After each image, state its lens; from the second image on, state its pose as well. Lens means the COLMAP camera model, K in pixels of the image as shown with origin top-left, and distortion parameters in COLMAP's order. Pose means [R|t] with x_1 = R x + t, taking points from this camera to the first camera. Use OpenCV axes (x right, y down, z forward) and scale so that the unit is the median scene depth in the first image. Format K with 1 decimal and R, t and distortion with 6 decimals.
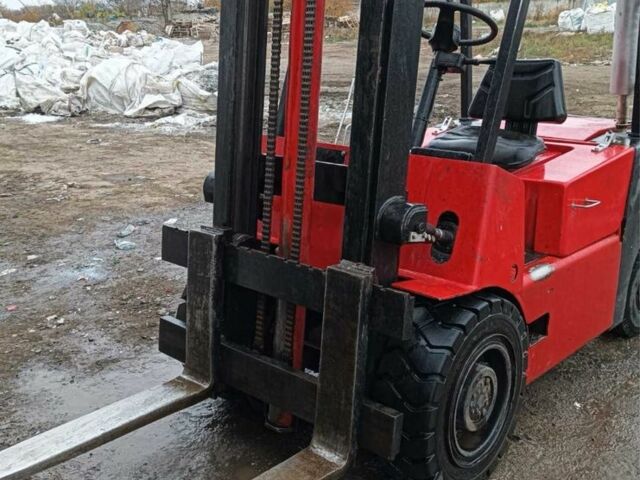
lens RADIAL K [[706.2, 0, 323.1], [0, 706.2, 242.9], [0, 0, 1]] dist [0.049245, 0.000000]
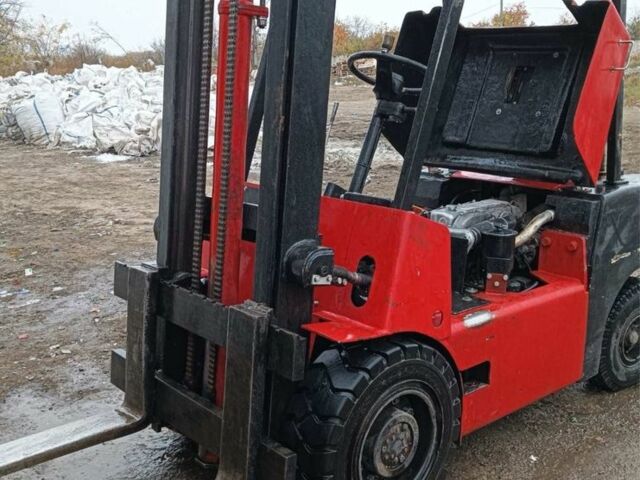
lens RADIAL K [[706.2, 0, 321.9], [0, 706.2, 243.1], [0, 0, 1]] dist [0.049245, 0.000000]
pose [[0.993027, 0.022872, -0.115647, 0.200273], [-0.029227, 0.998137, -0.053557, -0.005528], [0.114206, 0.056564, 0.991845, -0.013952]]
